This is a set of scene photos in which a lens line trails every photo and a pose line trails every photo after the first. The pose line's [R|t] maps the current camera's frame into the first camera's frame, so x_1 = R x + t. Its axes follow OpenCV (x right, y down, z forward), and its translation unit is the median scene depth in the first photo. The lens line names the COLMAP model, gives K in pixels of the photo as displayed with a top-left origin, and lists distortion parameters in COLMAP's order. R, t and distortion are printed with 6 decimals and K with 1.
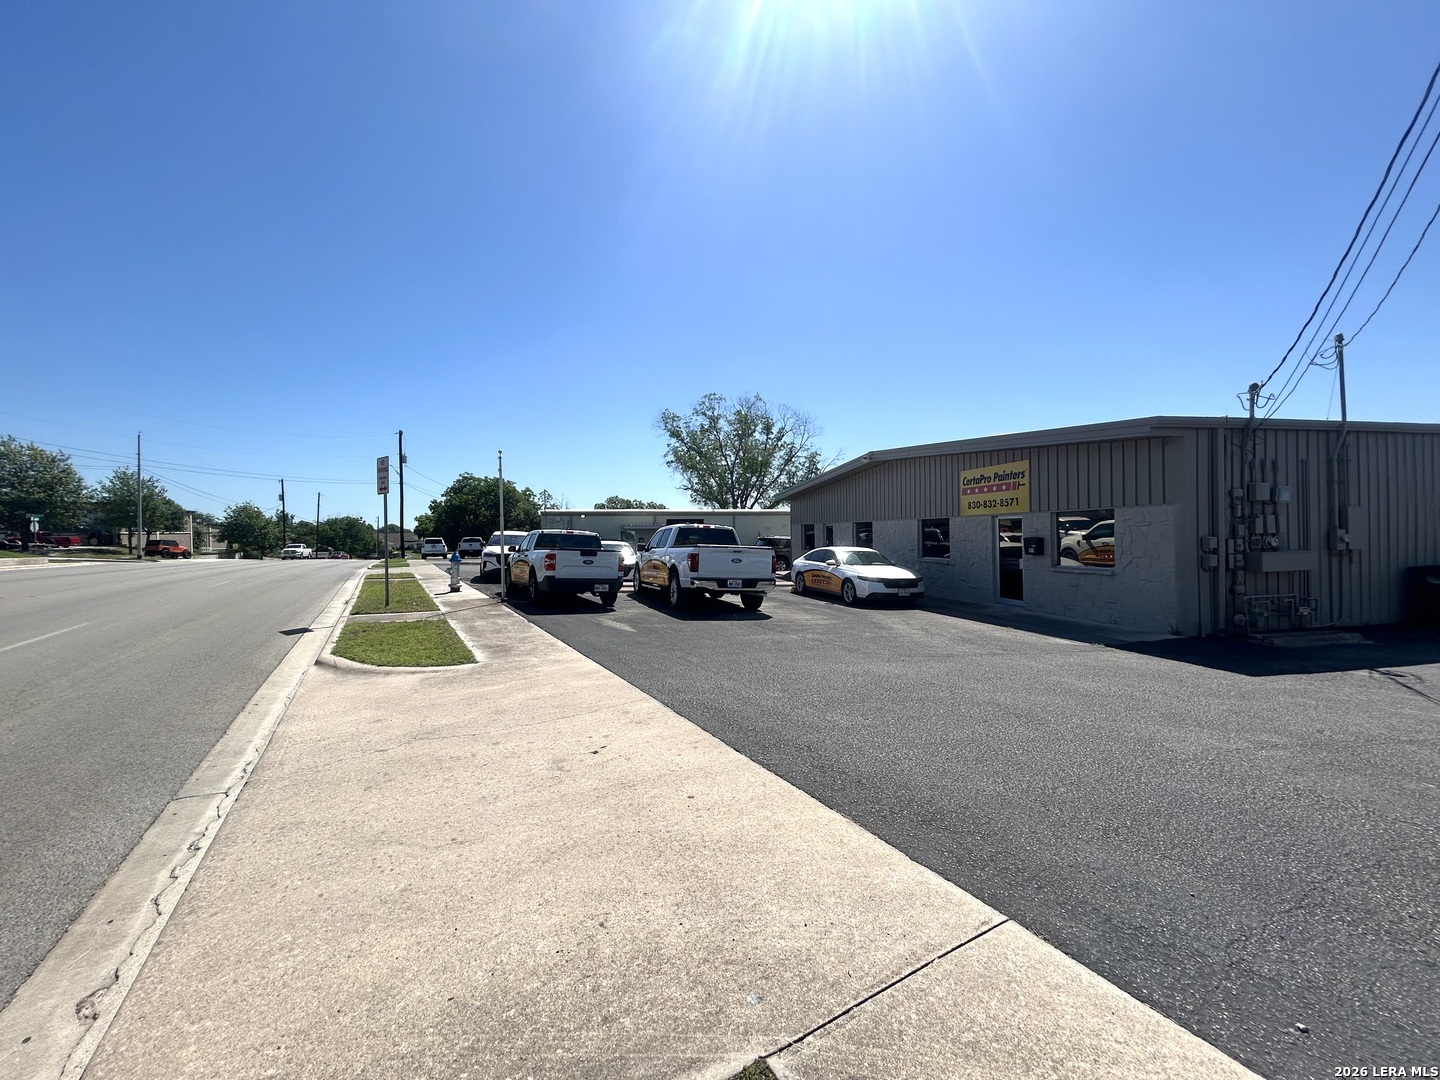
lens RADIAL K [[577.4, 0, 719.0], [0, 577.4, 534.1], [0, 0, 1]] dist [-0.000579, -0.000112]
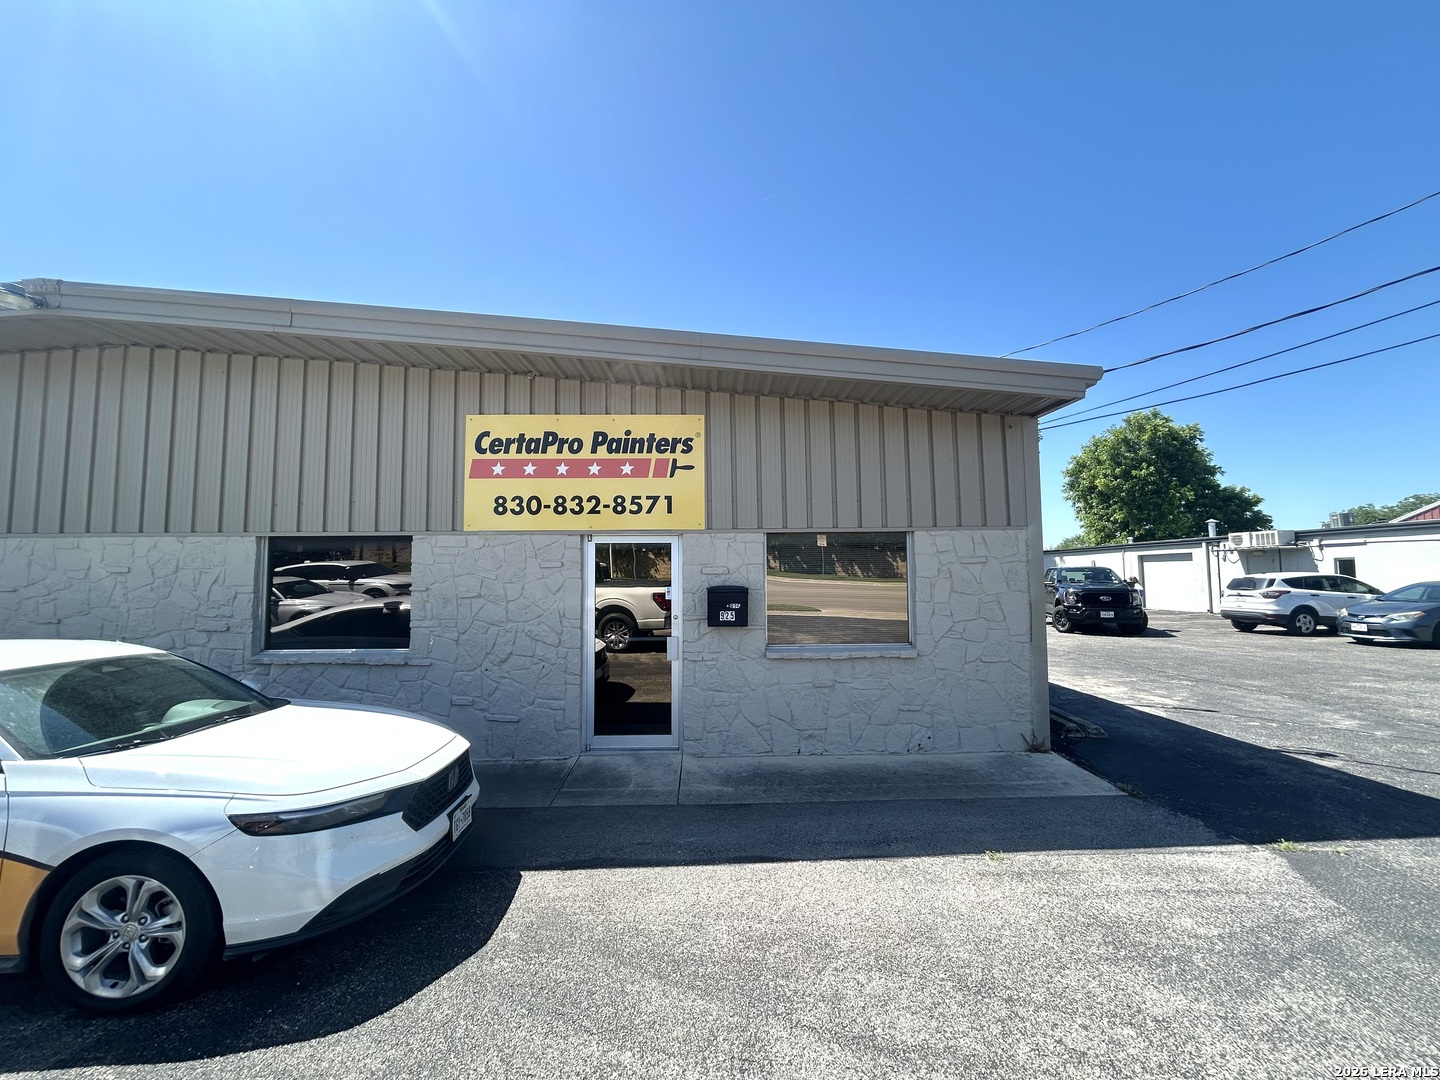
lens RADIAL K [[577.4, 0, 719.0], [0, 577.4, 534.1], [0, 0, 1]] dist [-0.000579, -0.000112]
pose [[0.214937, 0.083142, 0.973082, 0.097515], [0.002747, 0.996314, -0.085733, 0.003055], [-0.976624, 0.021101, 0.213916, 0.820918]]
